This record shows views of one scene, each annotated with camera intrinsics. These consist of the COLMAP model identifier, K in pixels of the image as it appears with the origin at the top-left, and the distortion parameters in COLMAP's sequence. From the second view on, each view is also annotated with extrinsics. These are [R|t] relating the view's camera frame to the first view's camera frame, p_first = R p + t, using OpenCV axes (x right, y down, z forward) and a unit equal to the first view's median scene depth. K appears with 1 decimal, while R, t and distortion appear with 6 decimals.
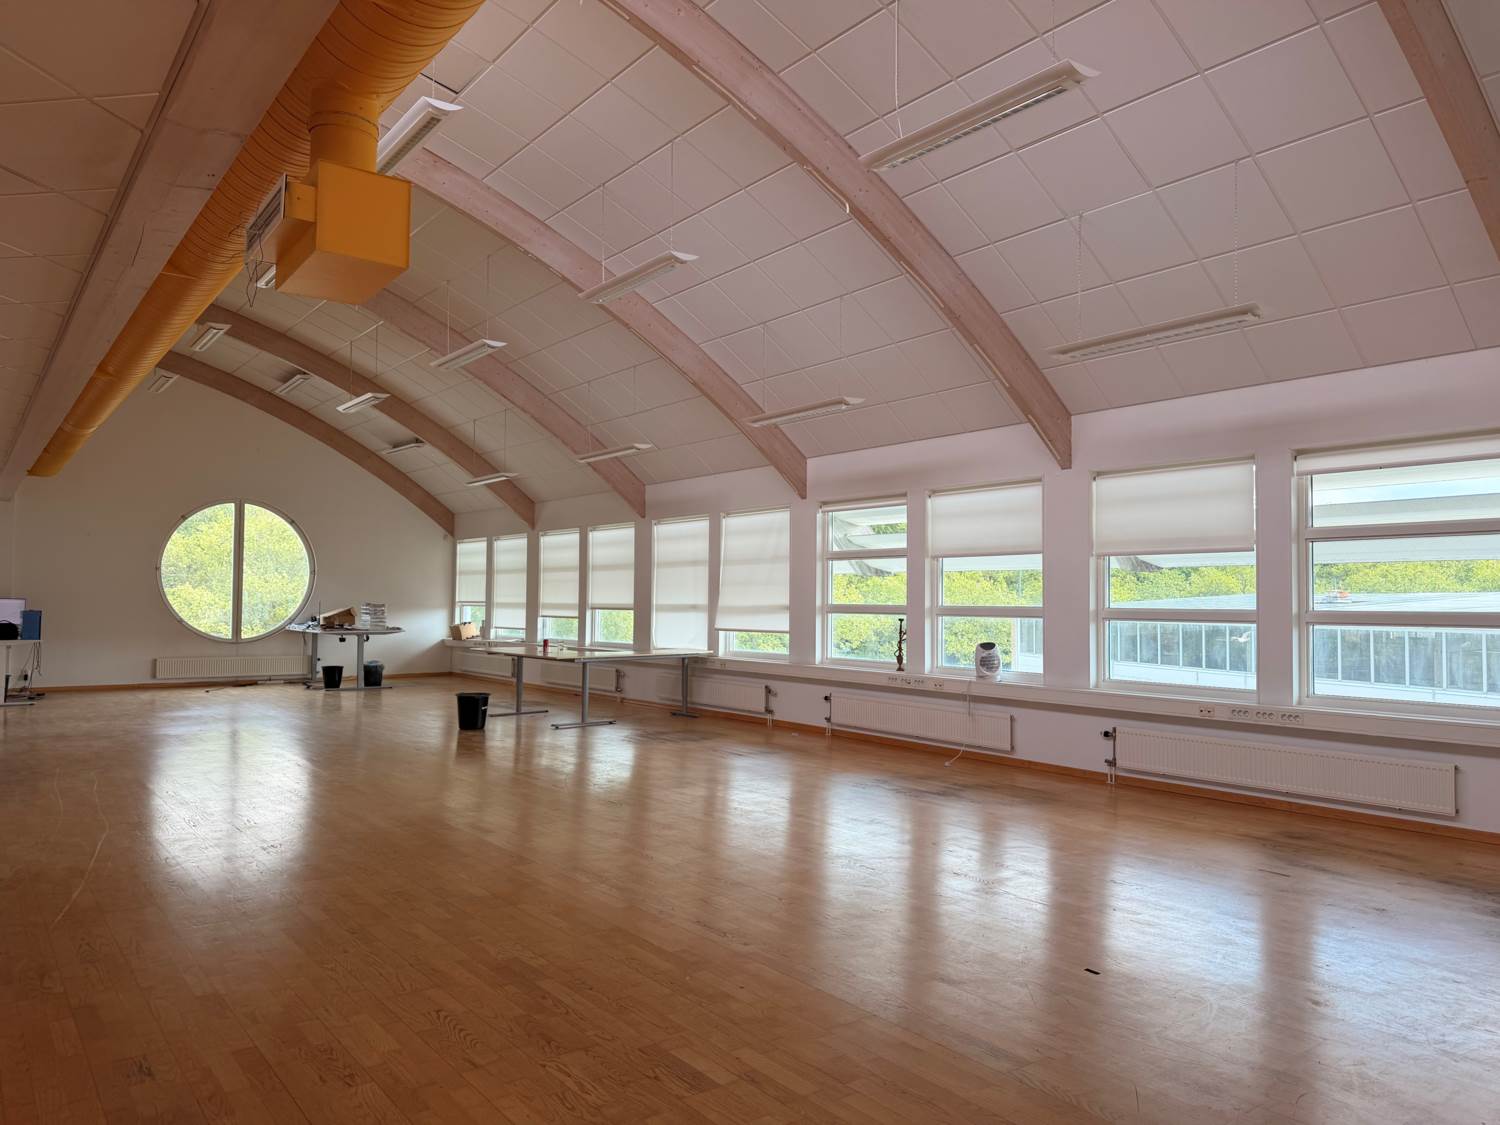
lens RADIAL K [[1056.1, 0, 745.5], [0, 1056.1, 561.4], [0, 0, 1]] dist [-0.000808, -0.000649]
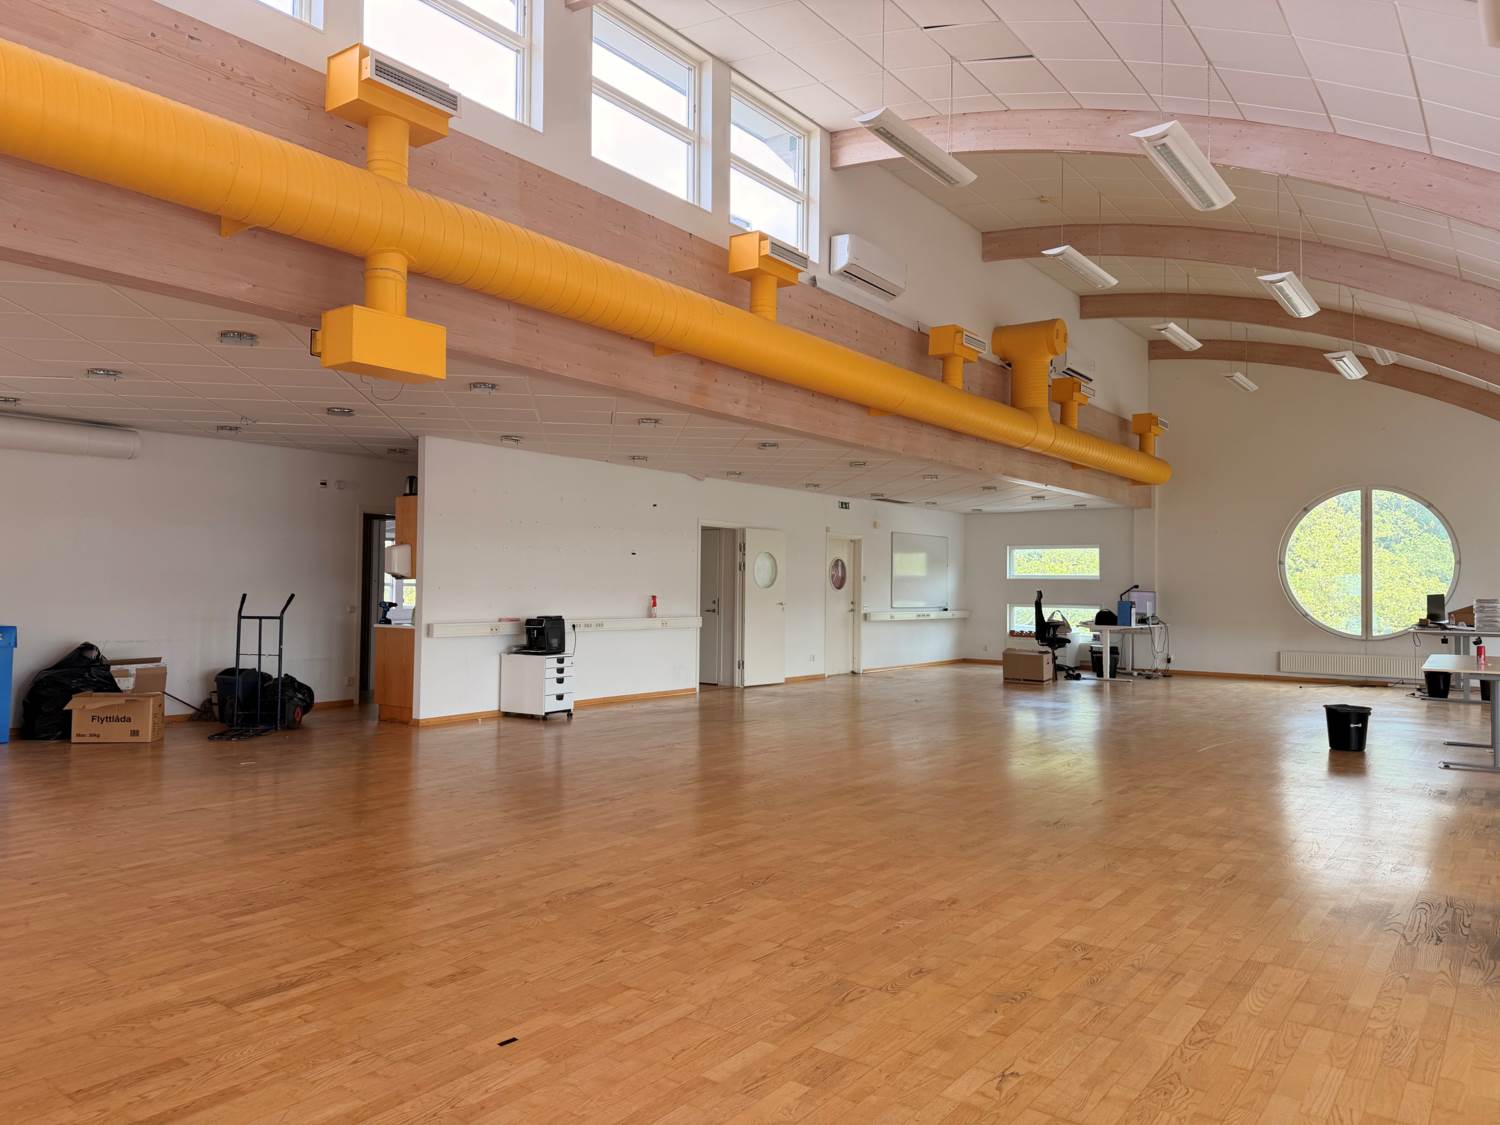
lens RADIAL K [[1056.1, 0, 745.5], [0, 1056.1, 561.4], [0, 0, 1]] dist [-0.000808, -0.000649]
pose [[0.276233, -0.028487, -0.960669, 0.163159], [0.029683, 0.999337, -0.021098, 0.007006], [0.960632, -0.022688, 0.276895, 0.135807]]
